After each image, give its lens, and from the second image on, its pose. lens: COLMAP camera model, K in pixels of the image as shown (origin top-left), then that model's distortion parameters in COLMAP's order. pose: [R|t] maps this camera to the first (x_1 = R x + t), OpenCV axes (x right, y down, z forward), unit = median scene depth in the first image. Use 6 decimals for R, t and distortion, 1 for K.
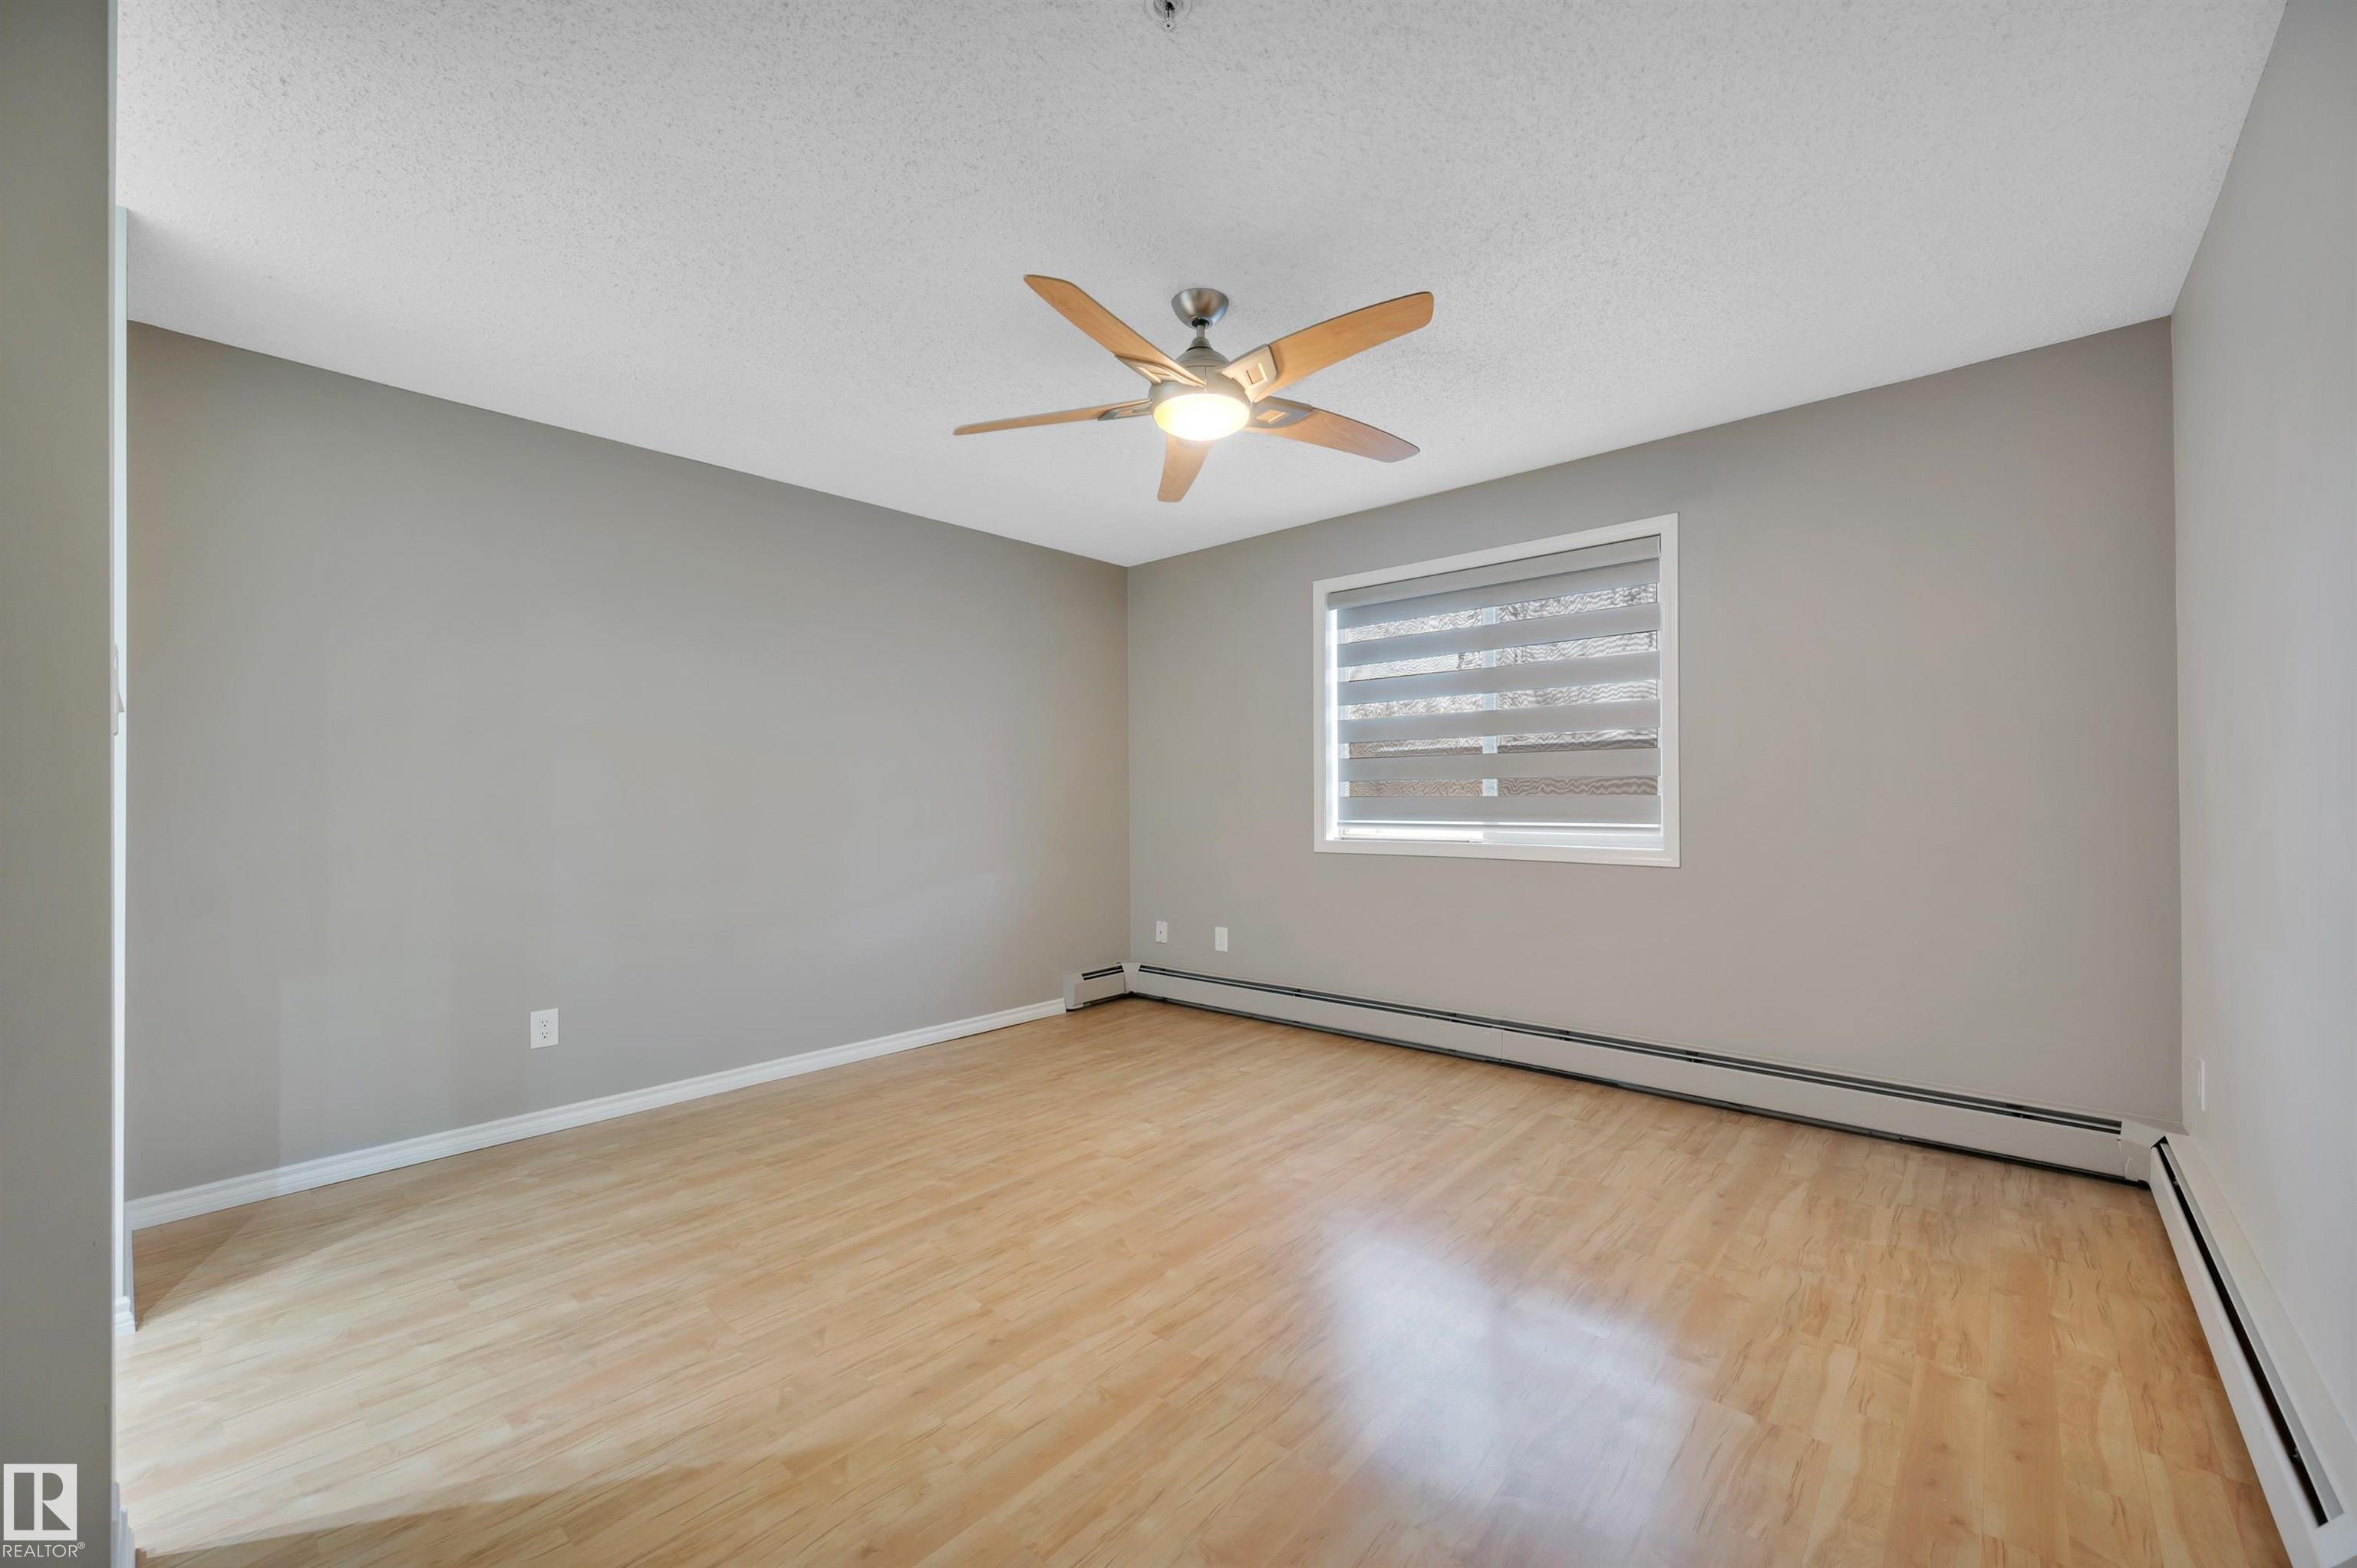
lens RADIAL K [[950.9, 0, 1210.5], [0, 950.9, 772.1], [0, 0, 1]] dist [-0.001009, -0.000185]
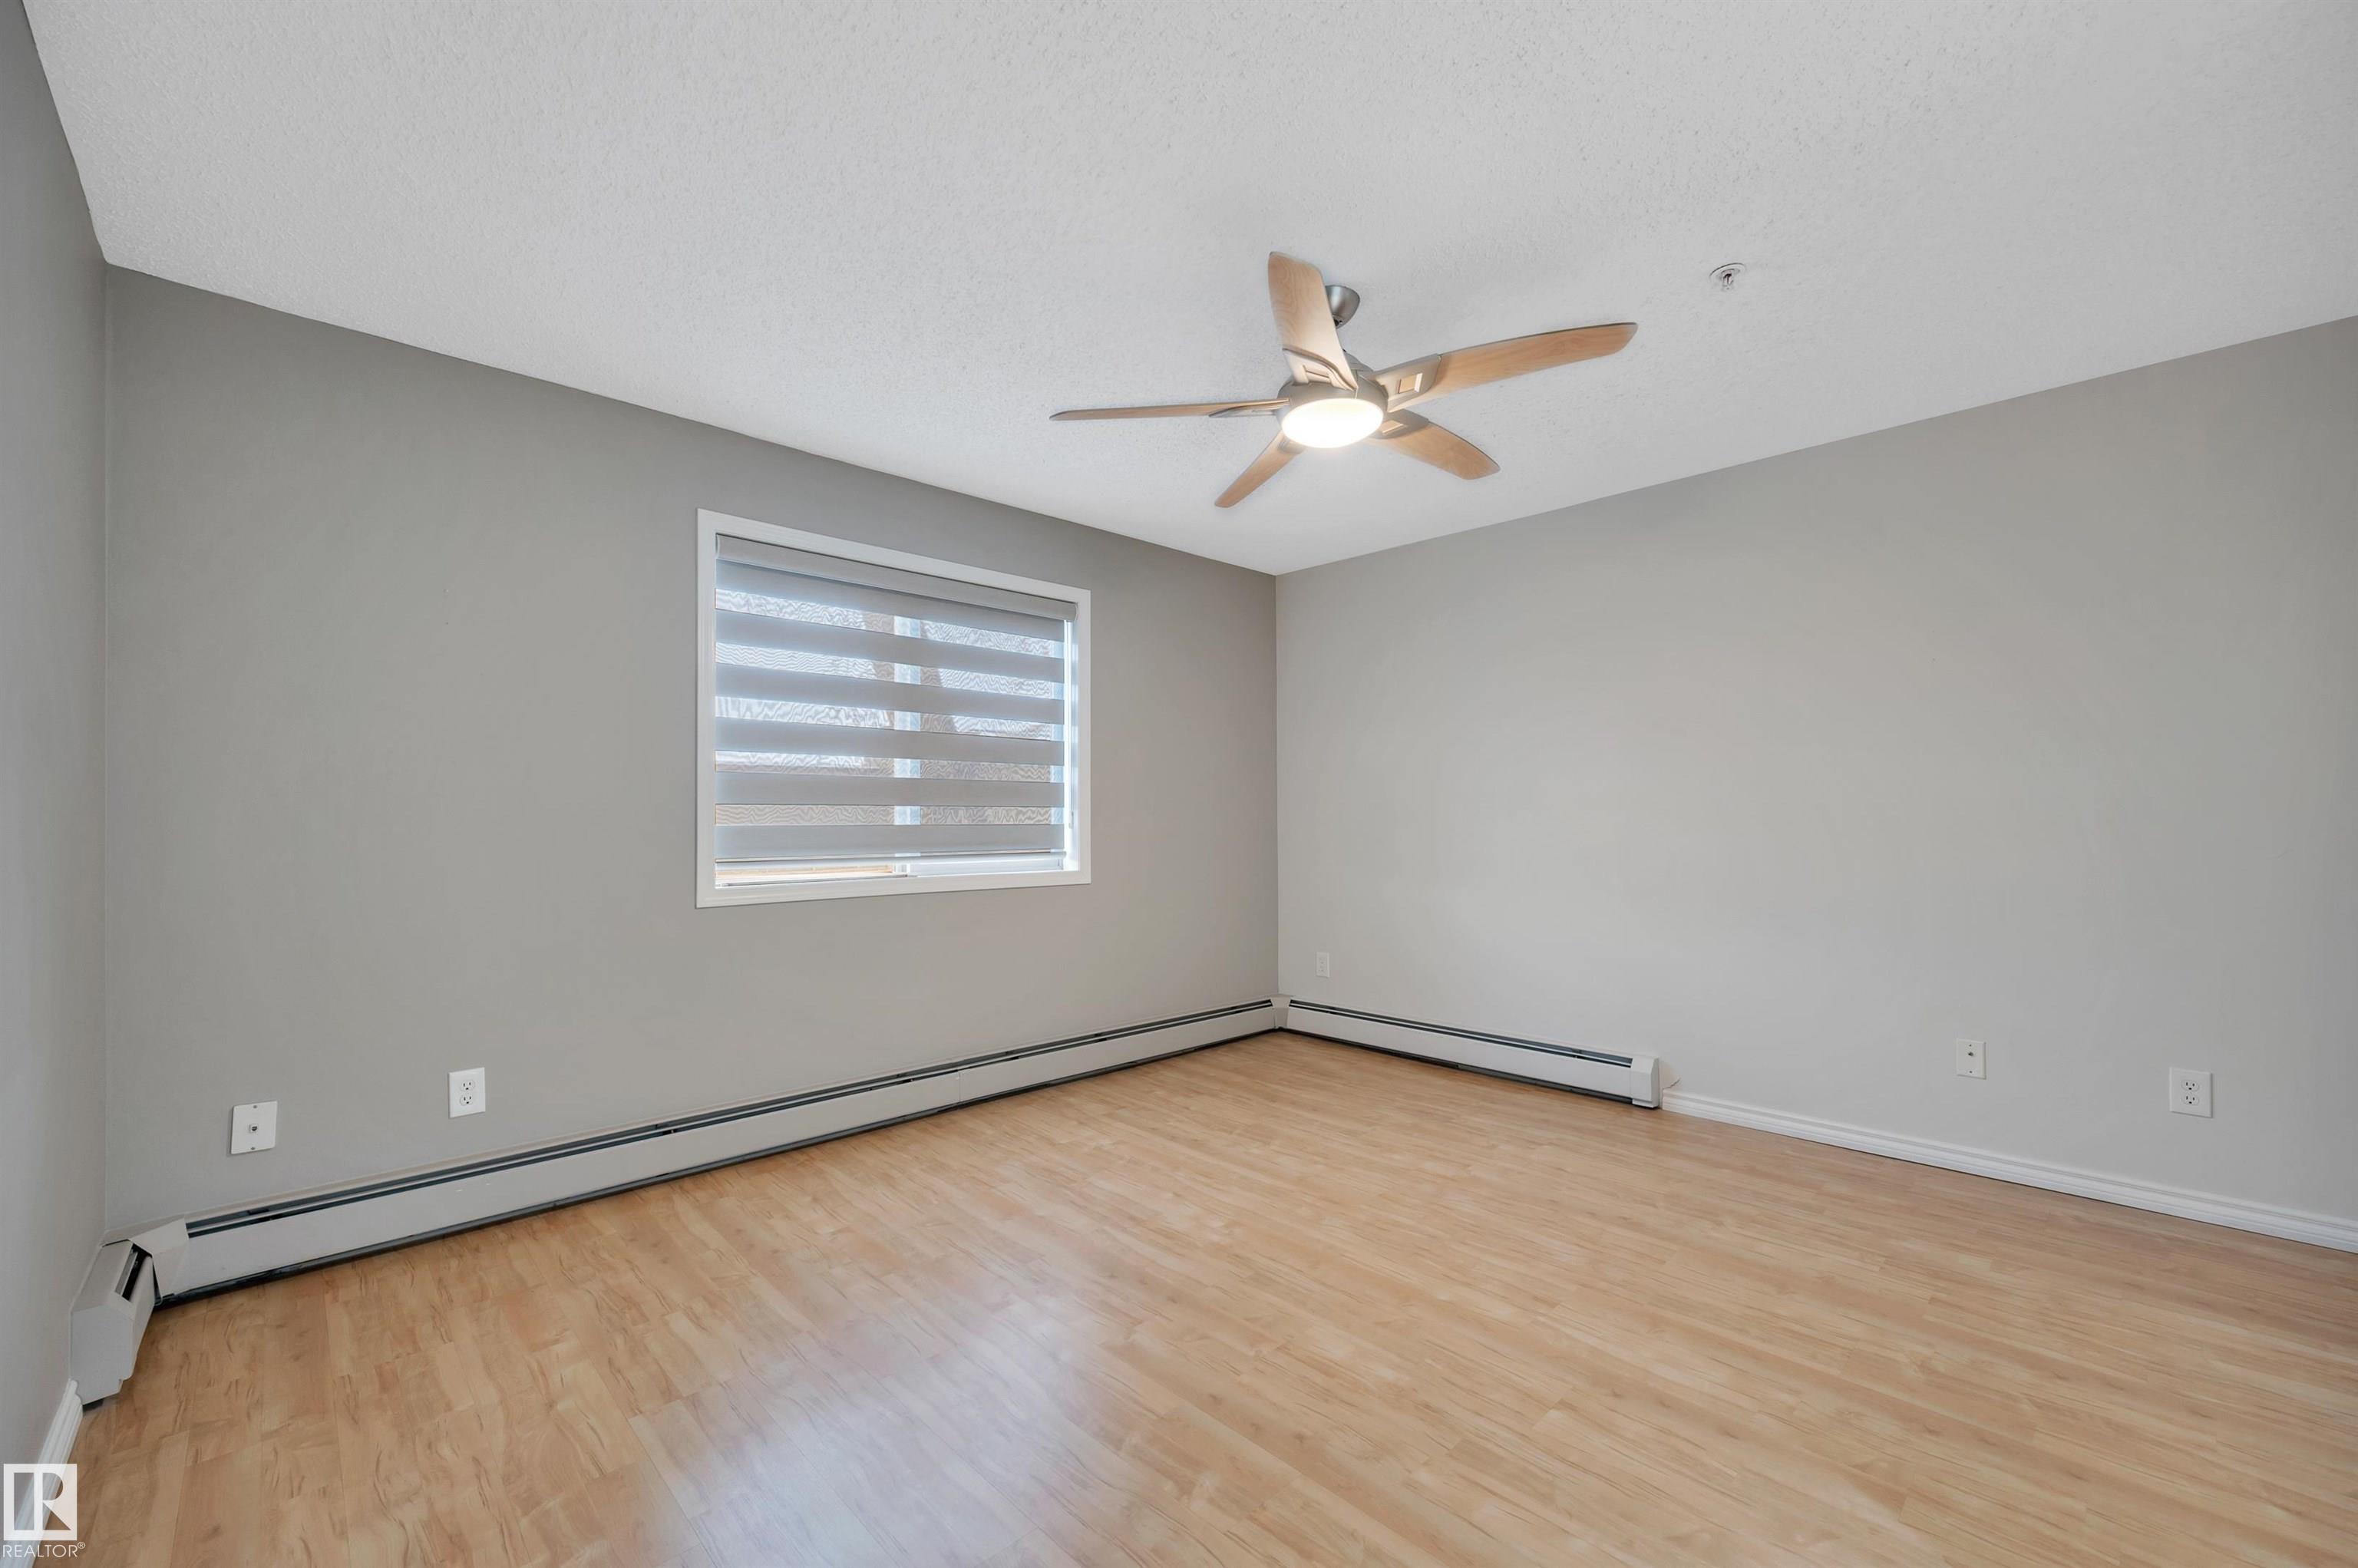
lens RADIAL K [[942.7, 0, 1198.7], [0, 942.7, 797.0], [0, 0, 1]] dist [0.000740, -0.000108]
pose [[0.074019, 0.031445, 0.996761, -0.746724], [-0.020745, 0.999335, -0.029985, 0.024896], [-0.997041, -0.018458, 0.074623, 0.833970]]
